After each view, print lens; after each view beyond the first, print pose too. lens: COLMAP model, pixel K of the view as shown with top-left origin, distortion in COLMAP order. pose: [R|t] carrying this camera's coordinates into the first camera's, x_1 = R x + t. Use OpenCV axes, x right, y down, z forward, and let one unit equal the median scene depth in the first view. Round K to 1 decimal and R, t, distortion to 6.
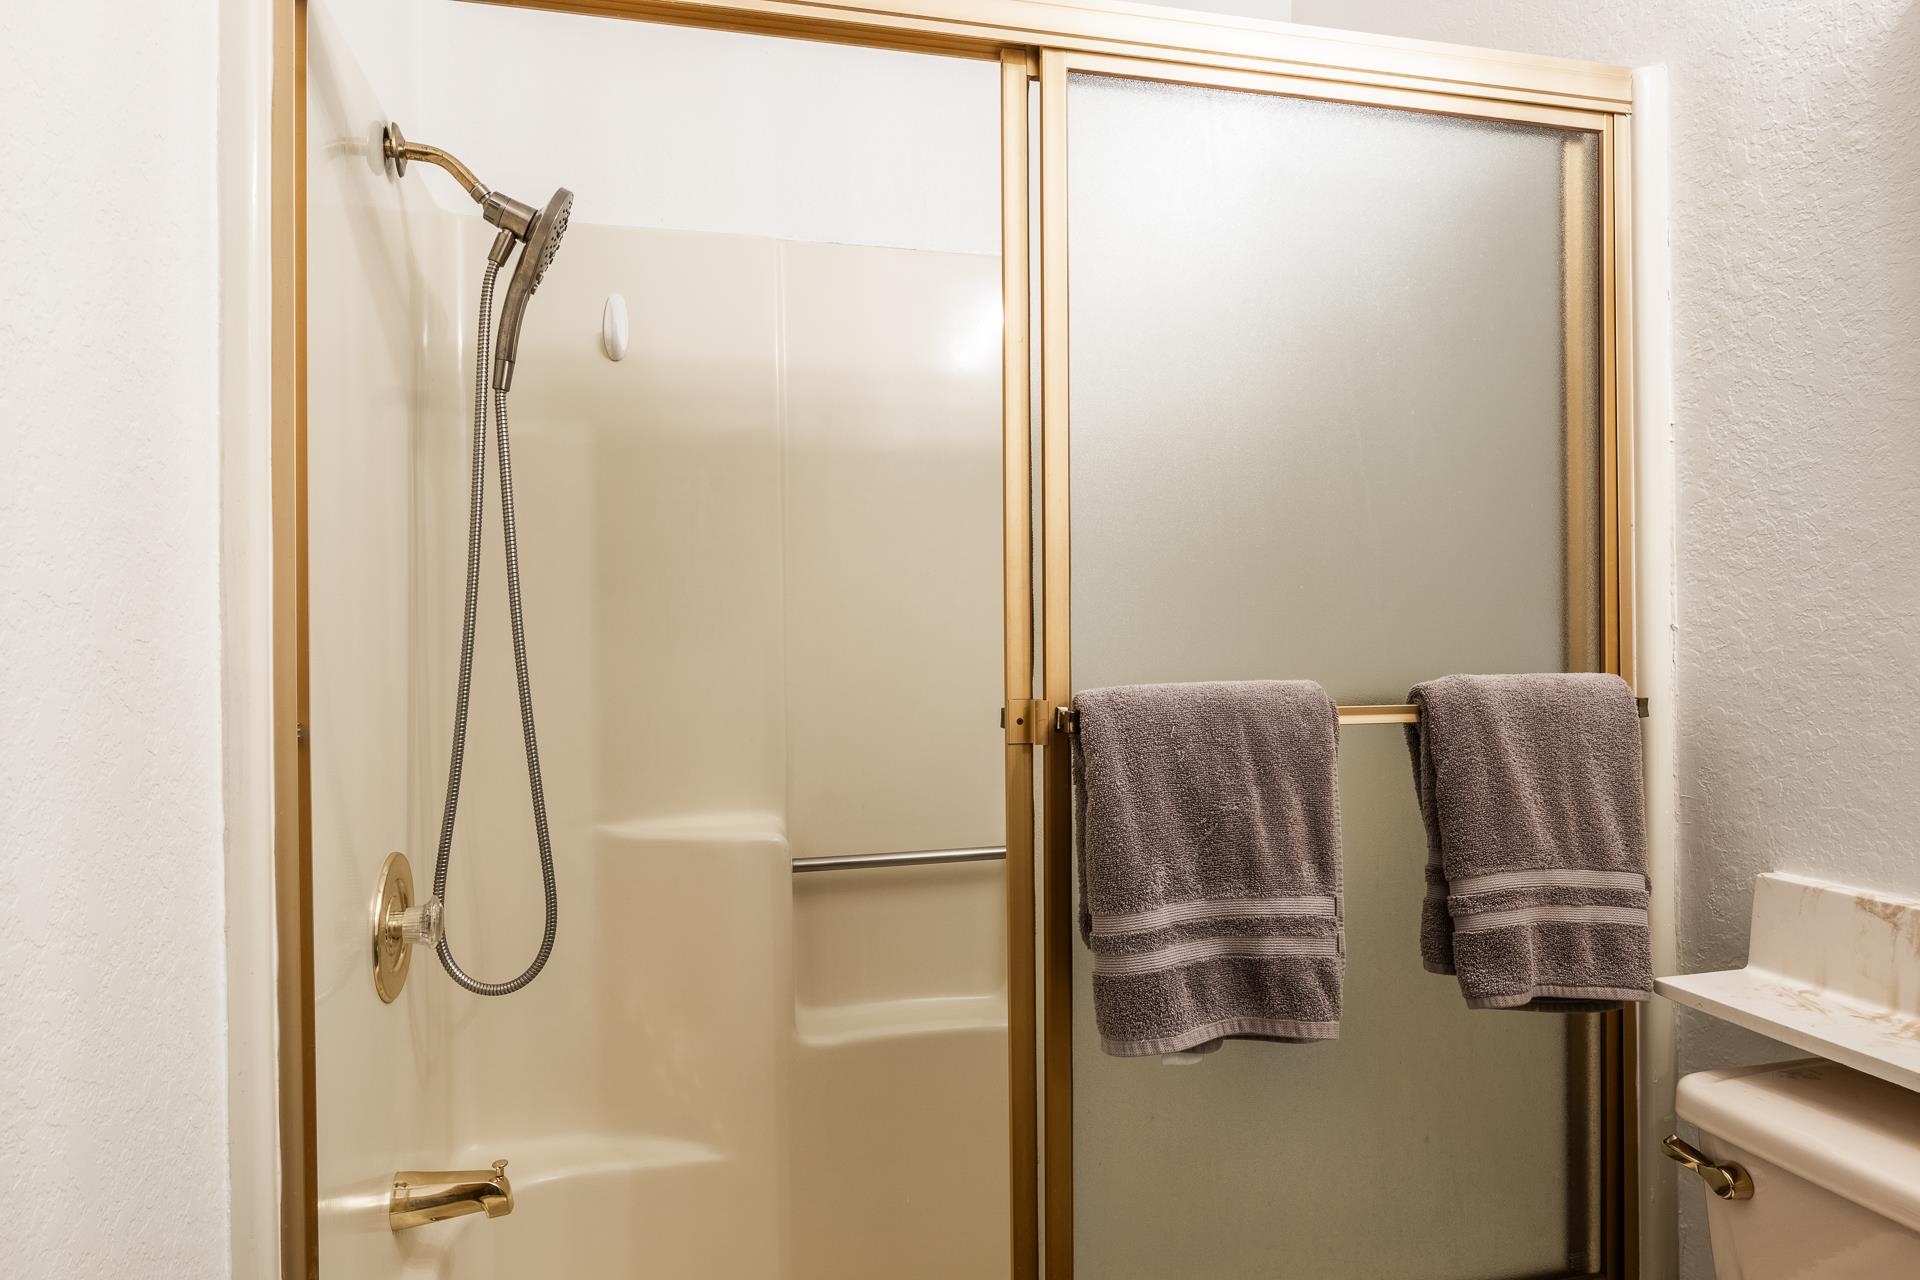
lens RADIAL K [[1099.8, 0, 953.4], [0, 1099.8, 626.3], [0, 0, 1]] dist [-0.001970, -0.000698]
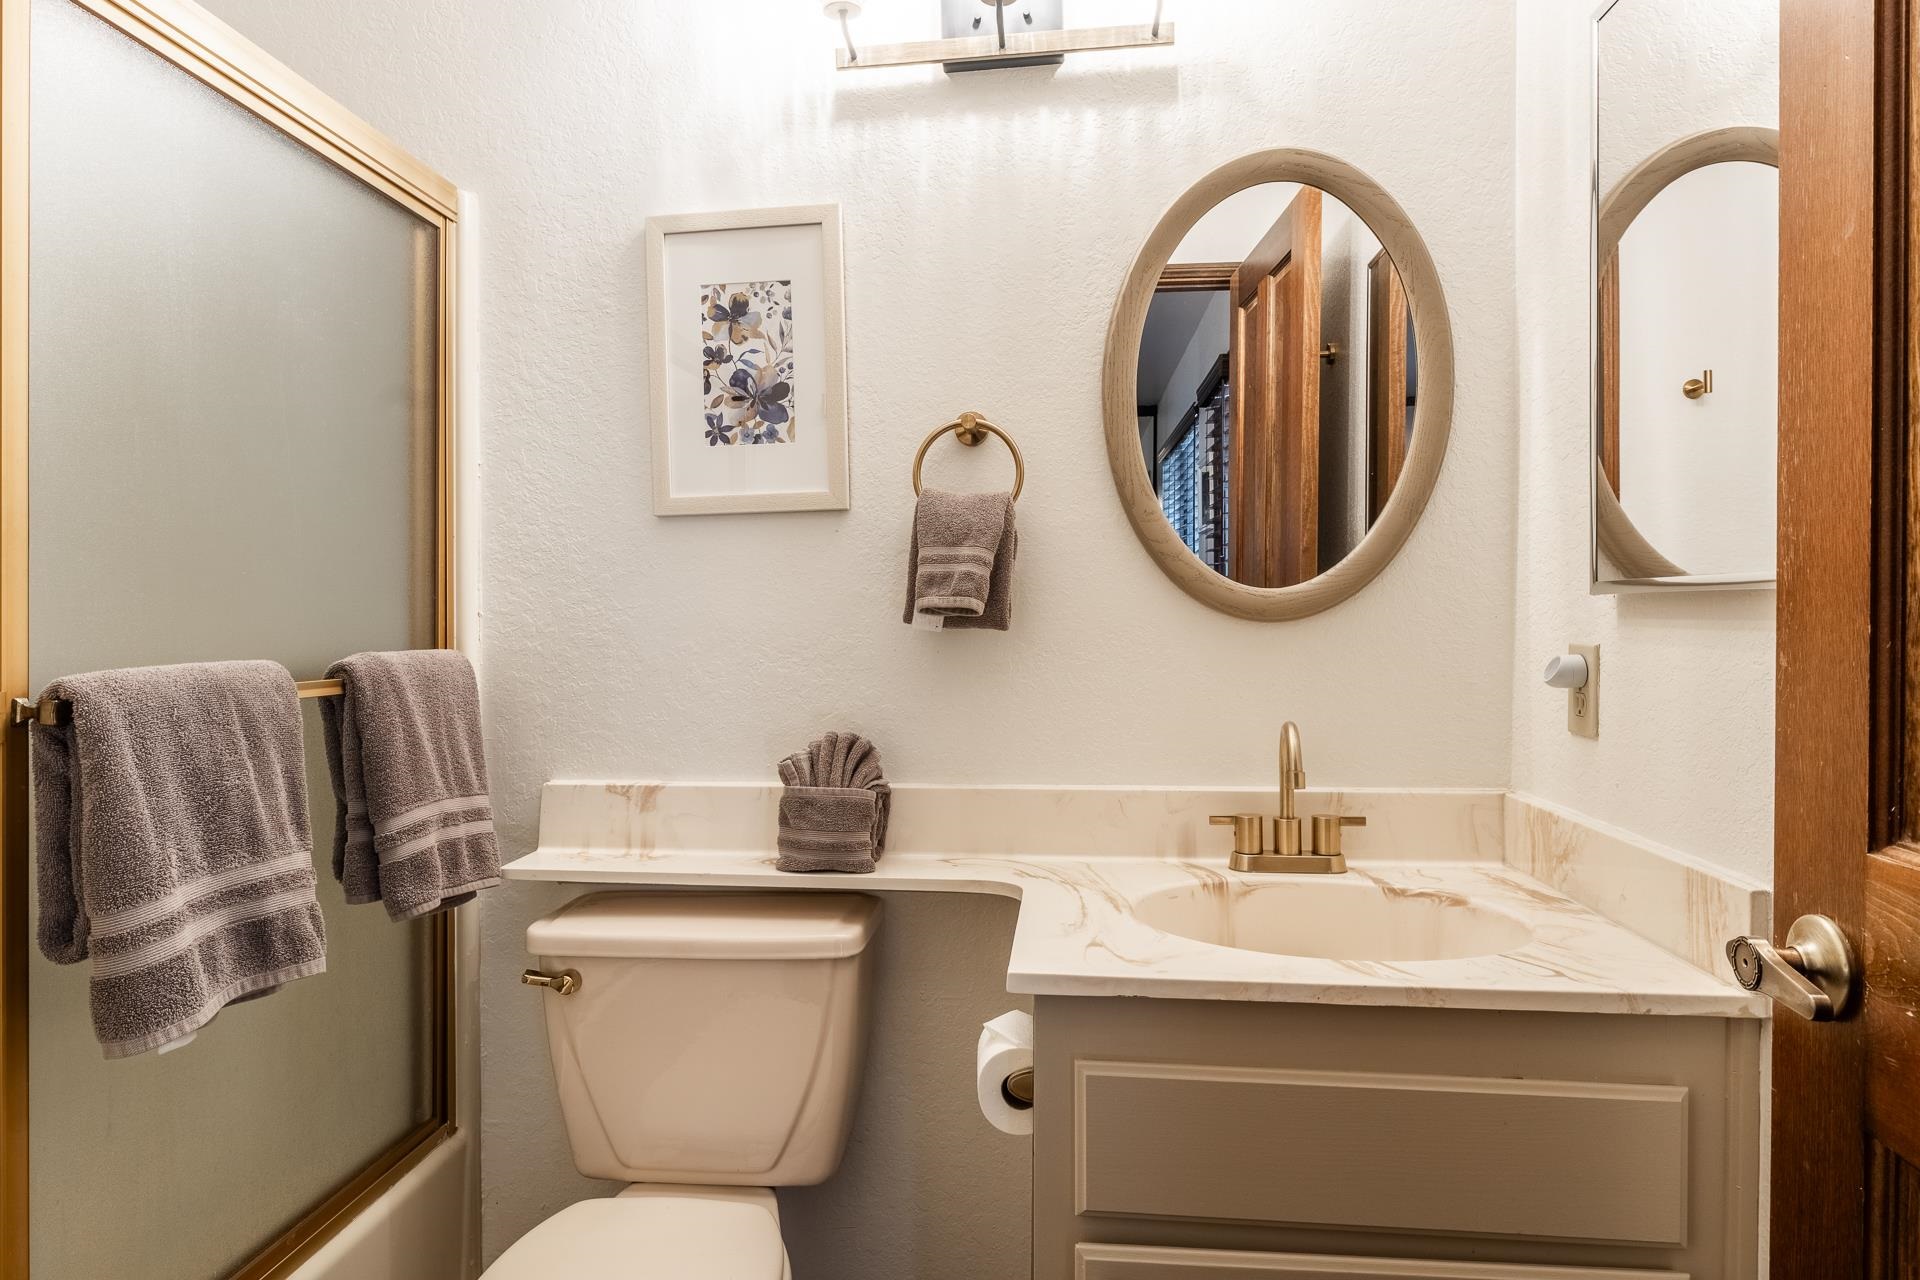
lens RADIAL K [[1099.8, 0, 953.4], [0, 1099.8, 626.3], [0, 0, 1]] dist [-0.001970, -0.000698]
pose [[0.321366, -0.000393, 0.946955, -0.491870], [-0.005831, 0.999980, 0.002394, 0.009816], [-0.946937, -0.006291, 0.321358, 0.016169]]
